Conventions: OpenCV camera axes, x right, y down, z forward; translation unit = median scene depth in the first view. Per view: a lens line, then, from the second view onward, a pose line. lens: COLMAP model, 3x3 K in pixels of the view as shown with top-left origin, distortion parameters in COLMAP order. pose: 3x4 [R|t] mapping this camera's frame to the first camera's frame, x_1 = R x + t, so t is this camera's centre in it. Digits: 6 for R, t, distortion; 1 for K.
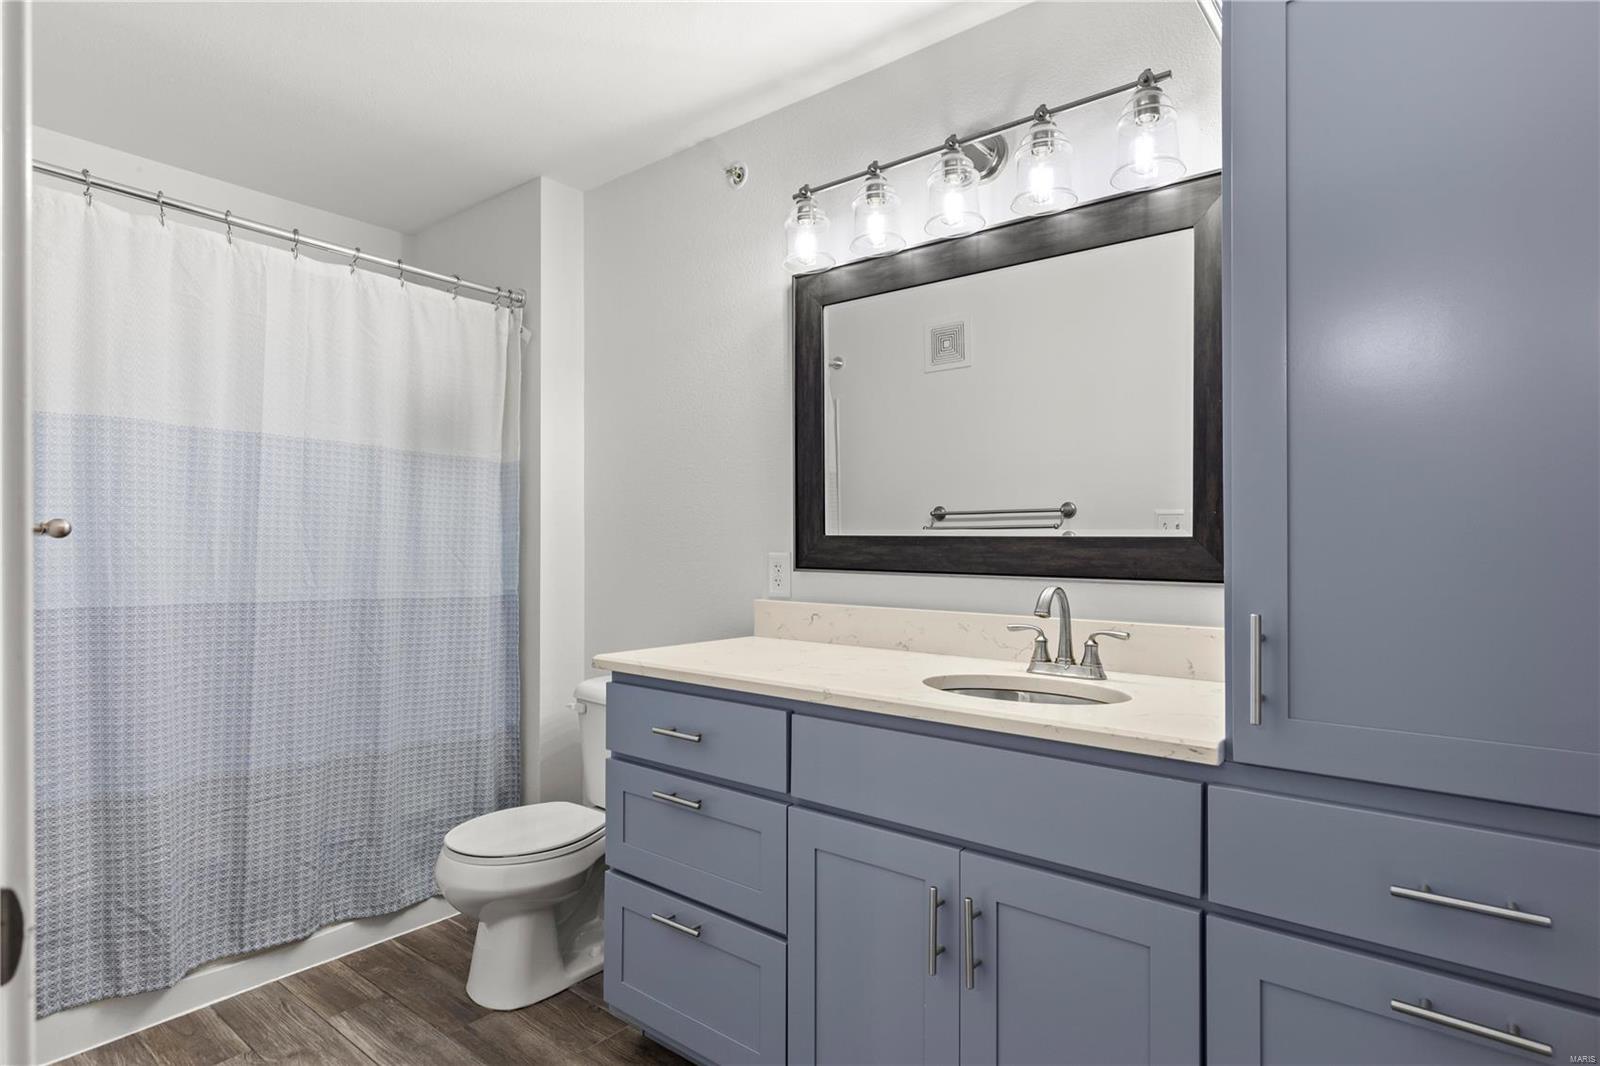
lens RADIAL K [[840.3, 0, 796.9], [0, 840.3, 534.2], [0, 0, 1]] dist [-0.021006, 0.000226]
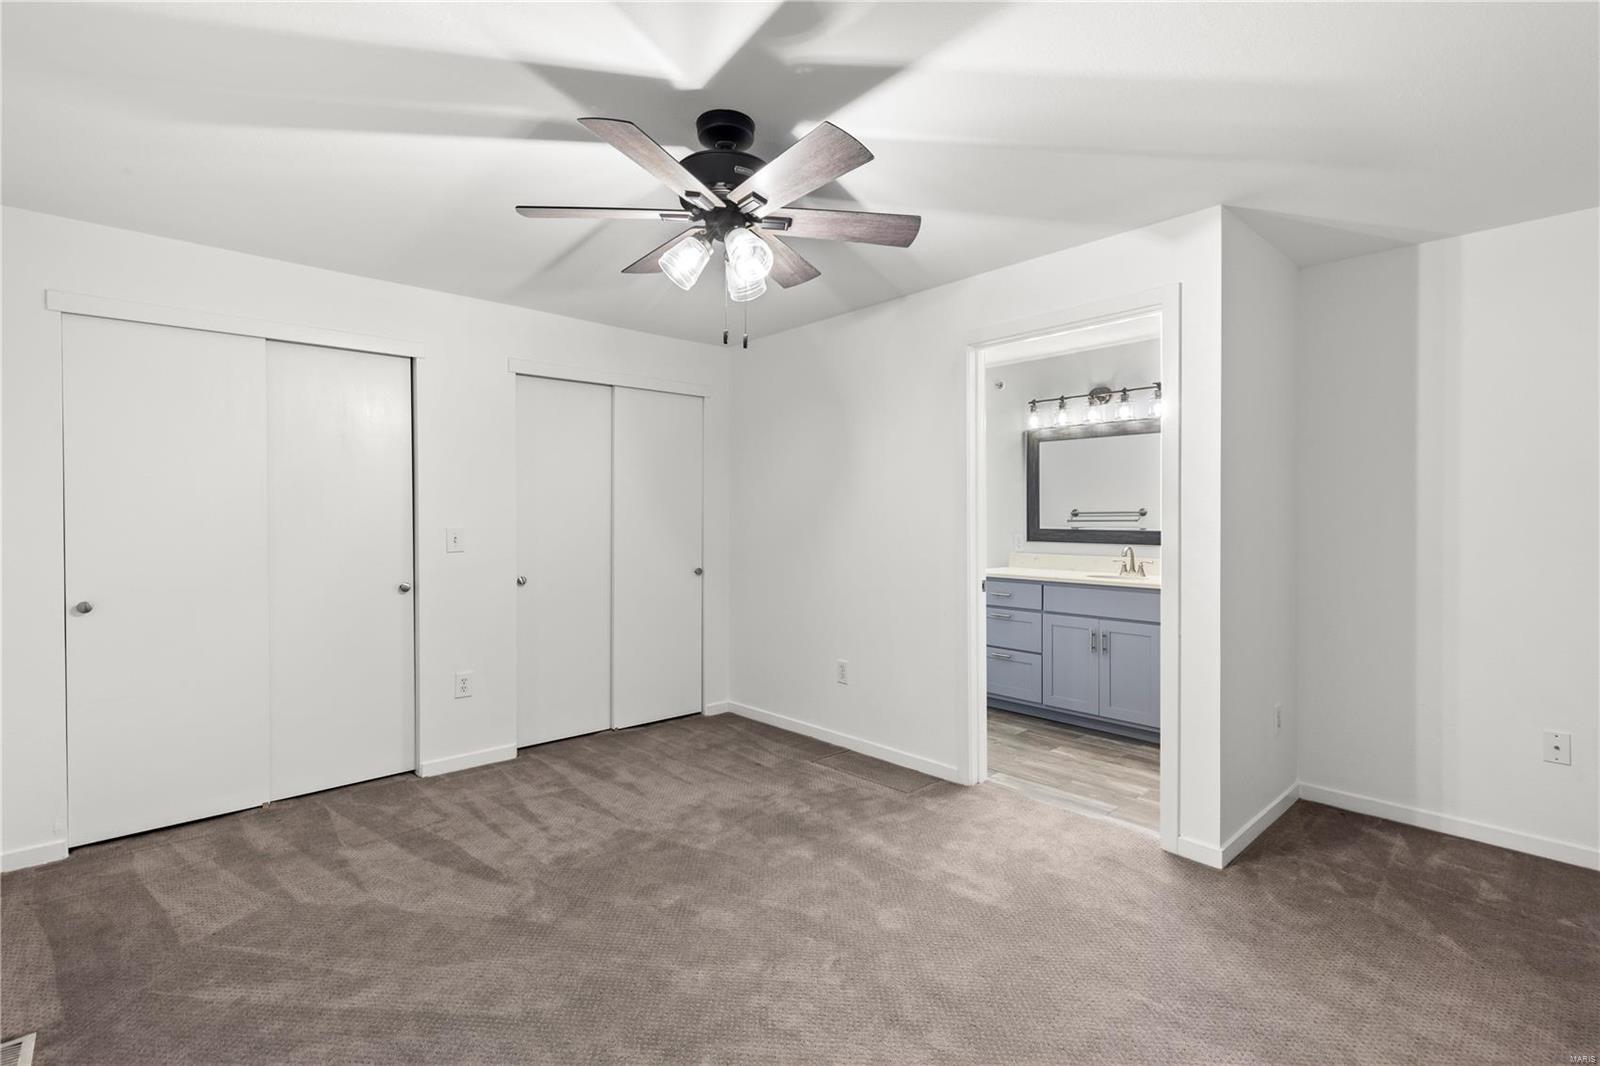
lens RADIAL K [[732.2, 0, 806.2], [0, 732.2, 521.0], [0, 0, 1]] dist [-0.000092, 0.000012]
pose [[0.989024, -0.006147, -0.147624, -0.419100], [0.008224, 0.999876, 0.013461, -0.070286], [0.147523, -0.014527, 0.988952, -1.649144]]
